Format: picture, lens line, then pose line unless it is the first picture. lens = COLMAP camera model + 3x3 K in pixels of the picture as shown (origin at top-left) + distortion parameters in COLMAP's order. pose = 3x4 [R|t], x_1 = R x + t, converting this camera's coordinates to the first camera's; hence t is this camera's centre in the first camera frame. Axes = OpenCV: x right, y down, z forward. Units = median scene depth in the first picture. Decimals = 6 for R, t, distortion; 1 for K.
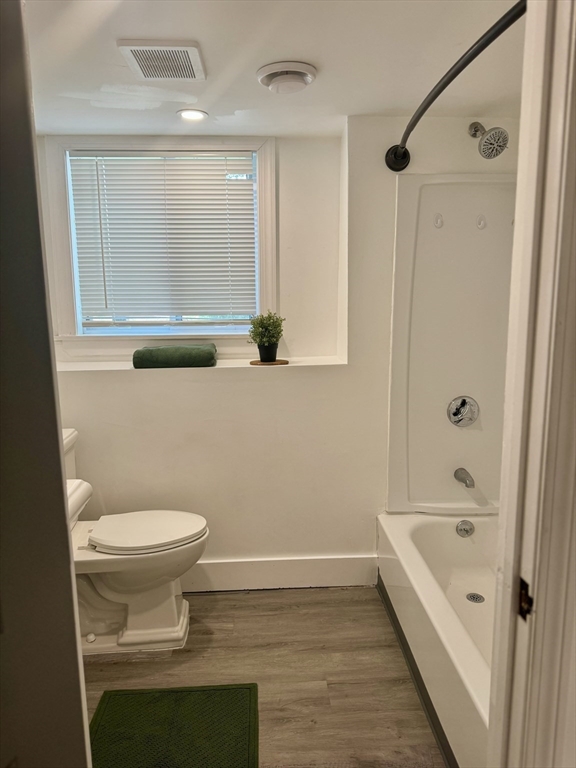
lens RADIAL K [[550.4, 0, 290.4], [0, 550.4, 391.6], [0, 0, 1]] dist [0.069845, -0.081685]
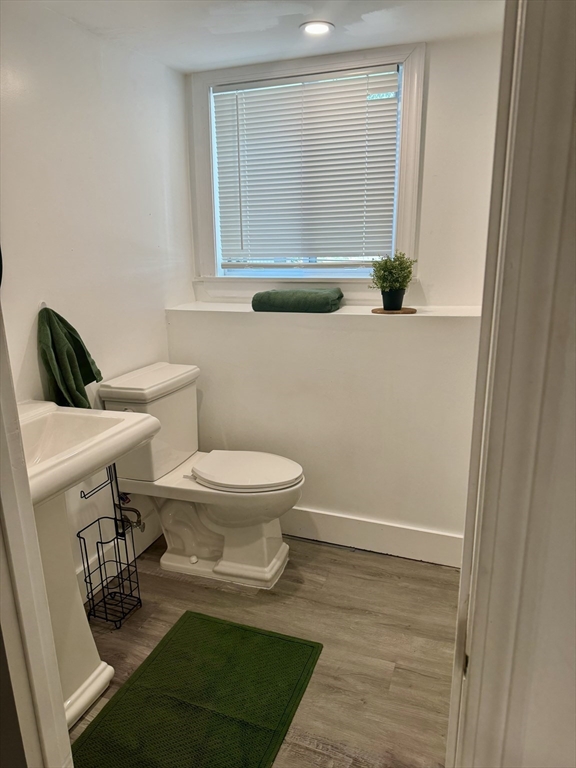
lens RADIAL K [[550.4, 0, 286.5], [0, 550.4, 391.9], [0, 0, 1]] dist [0.069845, -0.081685]
pose [[0.913946, 0.103318, -0.392464, 0.180502], [-0.064381, 0.991716, 0.111149, -0.011350], [0.400697, -0.076317, 0.913027, 0.106405]]
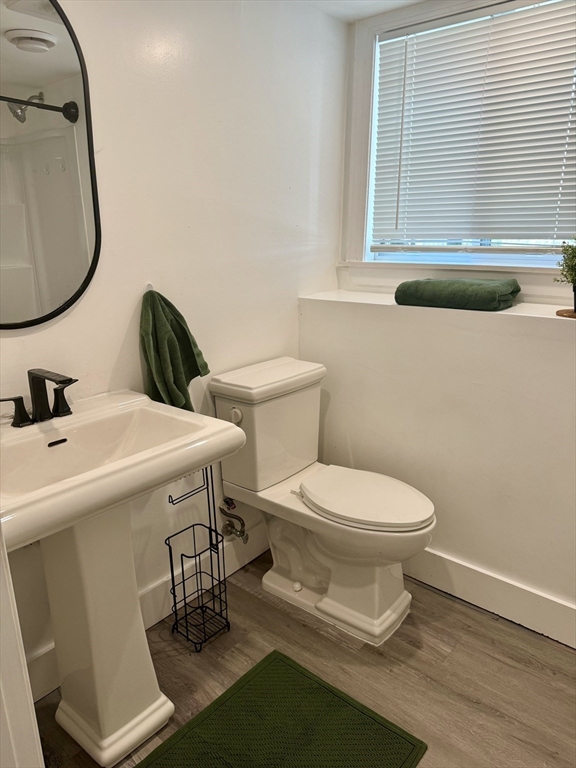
lens RADIAL K [[550.4, 0, 283.7], [0, 550.4, 388.2], [0, 0, 1]] dist [0.069845, -0.081685]
pose [[0.721652, 0.197249, -0.663560, 0.167778], [-0.120667, 0.979714, 0.159998, -0.031141], [0.681659, -0.035393, 0.730814, 0.287831]]
